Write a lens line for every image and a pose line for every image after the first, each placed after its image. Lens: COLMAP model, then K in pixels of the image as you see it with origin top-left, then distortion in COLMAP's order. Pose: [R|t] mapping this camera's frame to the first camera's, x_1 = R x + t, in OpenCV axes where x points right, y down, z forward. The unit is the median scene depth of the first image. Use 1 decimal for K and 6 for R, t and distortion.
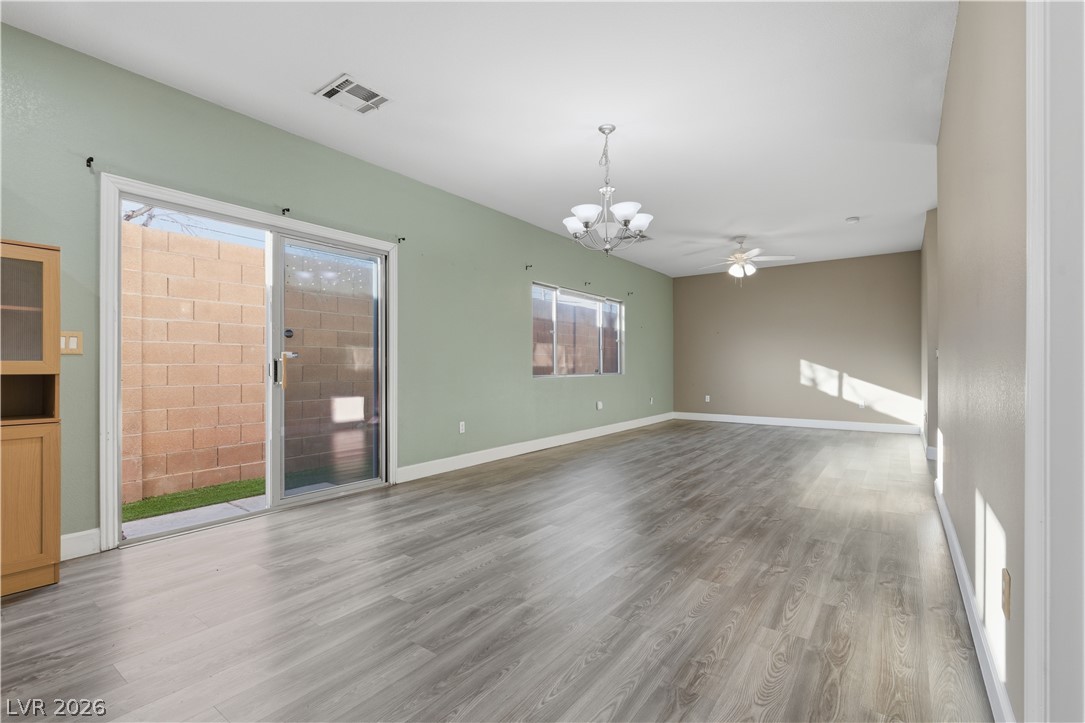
lens RADIAL K [[488.1, 0, 543.5], [0, 488.1, 366.7], [0, 0, 1]] dist [-0.004016, 0.001291]
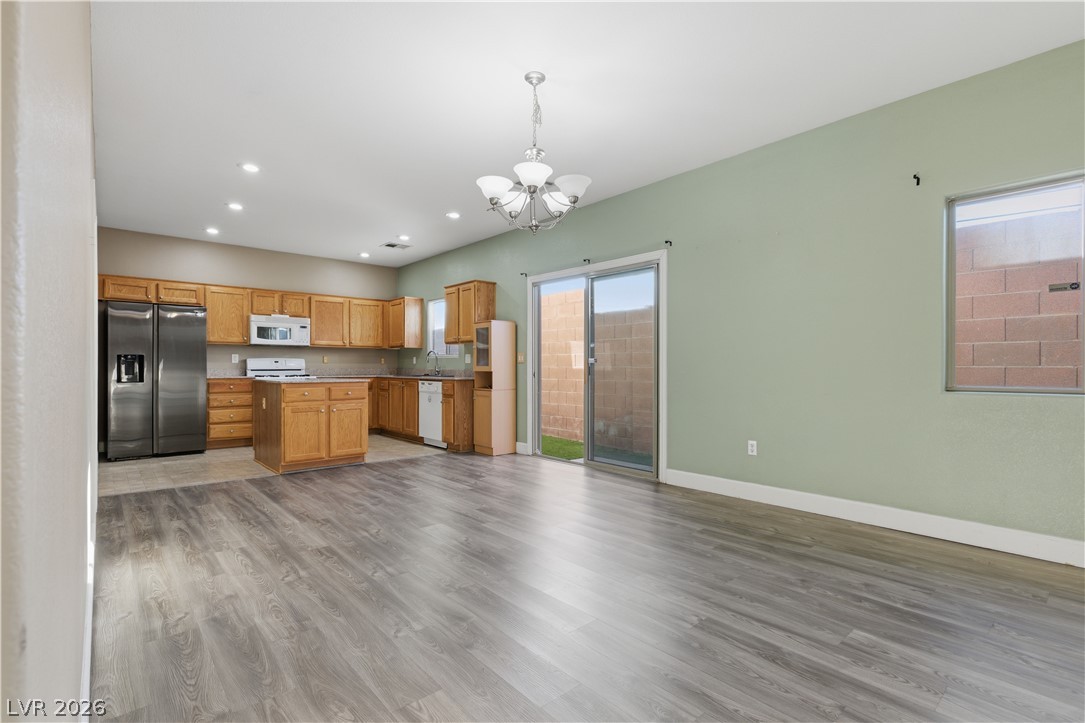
lens RADIAL K [[488.1, 0, 539.5], [0, 488.1, 365.4], [0, 0, 1]] dist [-0.004016, 0.001291]
pose [[-0.202140, -0.003781, -0.979349, 0.937534], [-0.002660, 0.999991, -0.003311, -0.004766], [0.979353, 0.001936, -0.202148, 1.181521]]
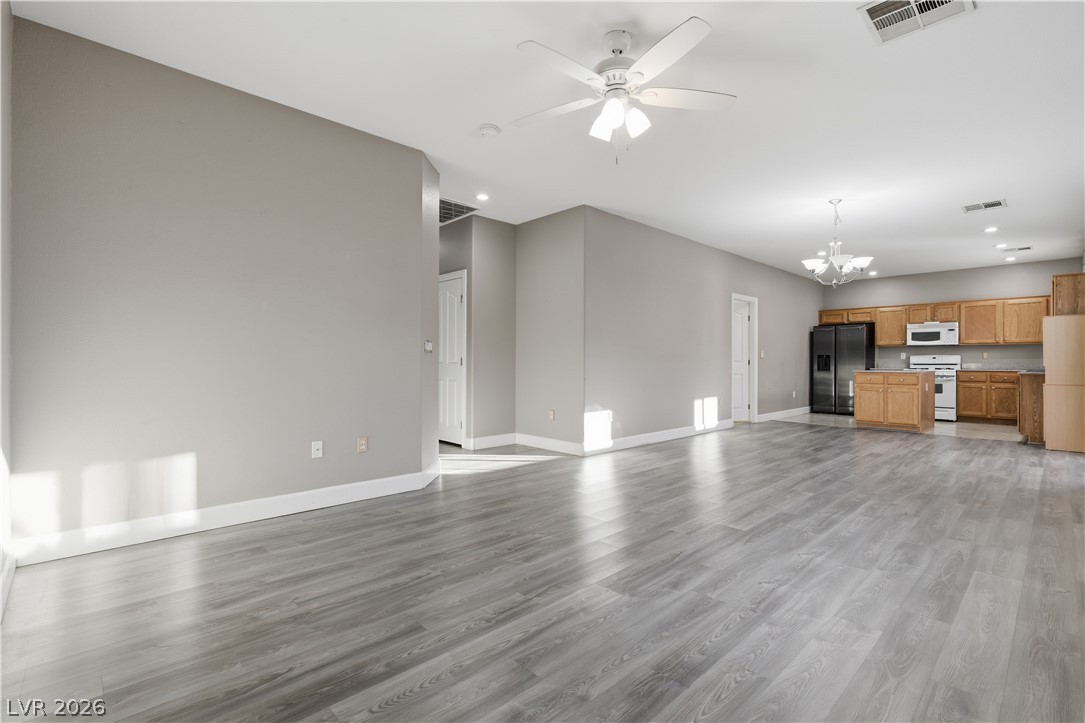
lens RADIAL K [[488.1, 0, 551.2], [0, 488.1, 362.2], [0, 0, 1]] dist [-0.004016, 0.001291]
pose [[-0.985732, -0.001522, 0.168314, 0.758007], [-0.000650, 0.999986, 0.005237, -0.012436], [-0.168319, 0.005053, -0.985720, 2.684075]]
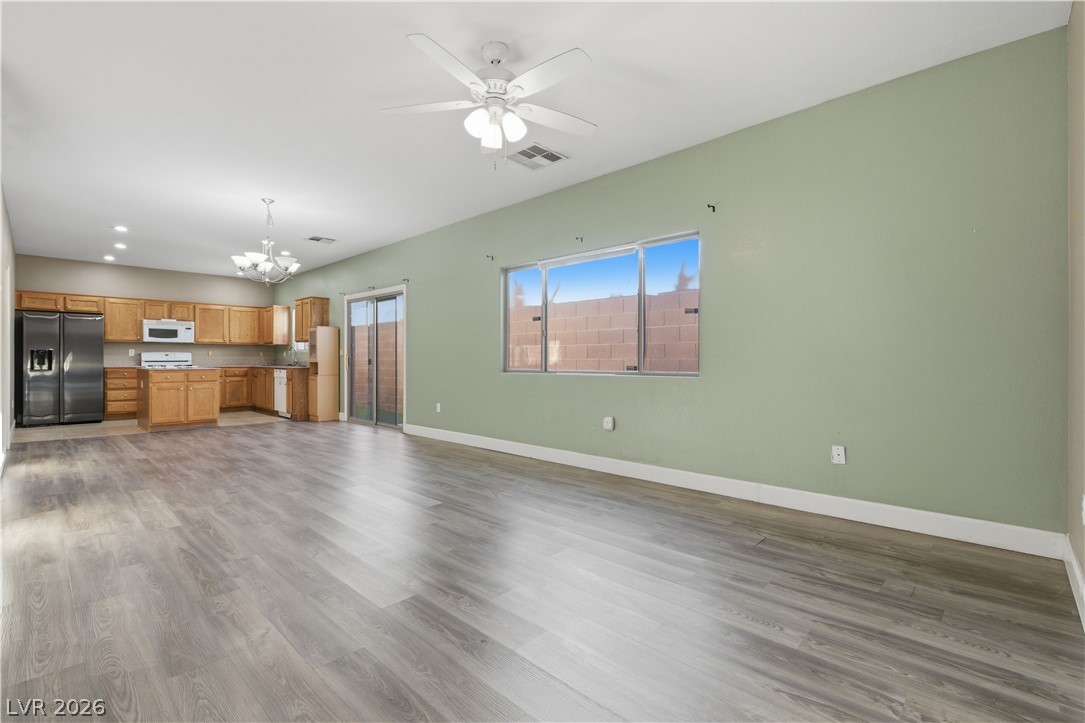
lens RADIAL K [[488.1, 0, 546.5], [0, 488.1, 357.3], [0, 0, 1]] dist [-0.004016, 0.001291]
pose [[-0.126961, -0.003492, -0.991902, 1.550983], [-0.002964, 0.999991, -0.003141, -0.009167], [0.991903, 0.002541, -0.126970, 2.108746]]
